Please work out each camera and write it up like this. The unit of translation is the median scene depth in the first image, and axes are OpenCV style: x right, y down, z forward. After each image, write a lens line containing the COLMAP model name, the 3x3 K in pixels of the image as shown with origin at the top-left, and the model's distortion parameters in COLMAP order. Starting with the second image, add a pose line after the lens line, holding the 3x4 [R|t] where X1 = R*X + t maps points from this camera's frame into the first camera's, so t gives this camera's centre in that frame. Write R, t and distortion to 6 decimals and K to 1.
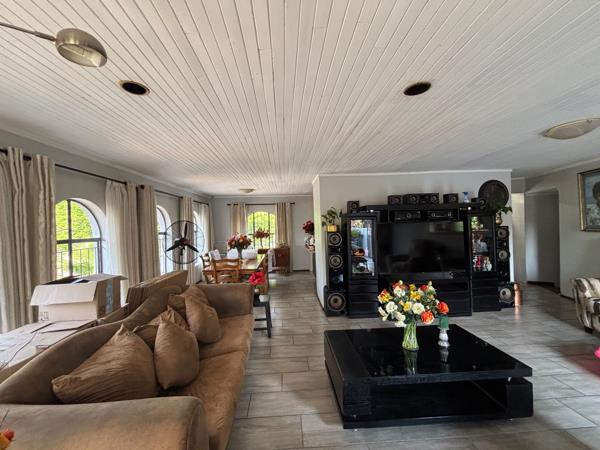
lens RADIAL K [[237.2, 0, 298.4], [0, 237.2, 226.0], [0, 0, 1]] dist [-0.000663, -0.000118]
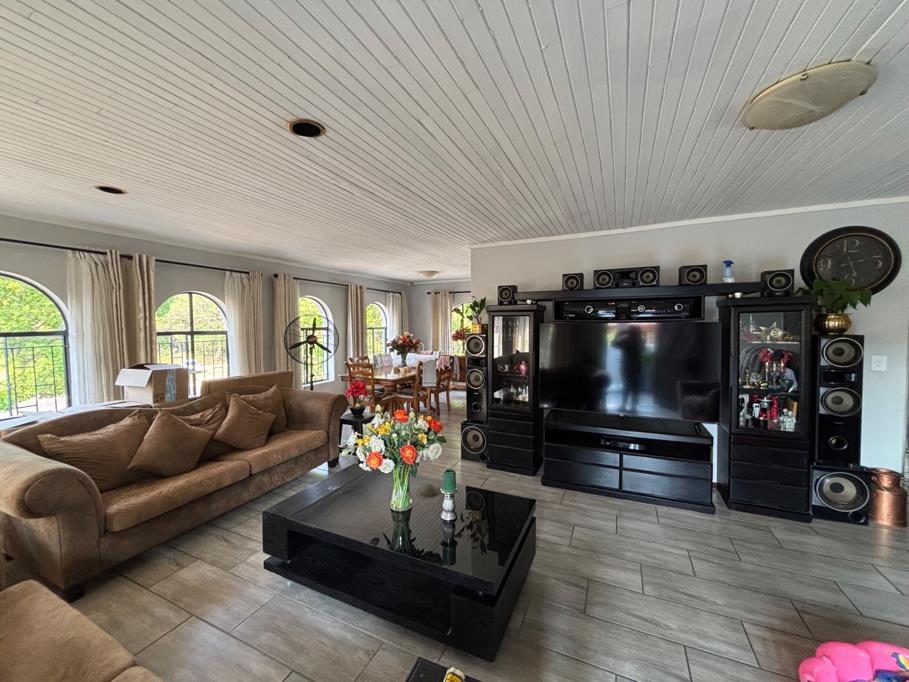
lens RADIAL K [[359.3, 0, 452.1], [0, 359.3, 342.5], [0, 0, 1]] dist [-0.000663, -0.000118]
pose [[0.885658, 0.047722, -0.461880, 0.586295], [-0.022510, 0.997948, 0.059945, -0.010034], [0.463792, -0.042693, 0.884915, 0.100499]]
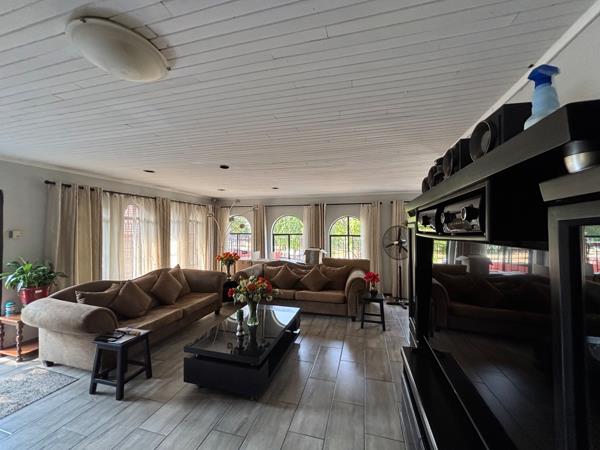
lens RADIAL K [[237.2, 0, 298.4], [0, 237.2, 226.0], [0, 0, 1]] dist [-0.000663, -0.000118]
pose [[-0.302459, 0.009234, -0.953118, 0.943803], [-0.002105, 0.999944, 0.010356, -0.034196], [0.953160, 0.005139, -0.302423, 0.920628]]
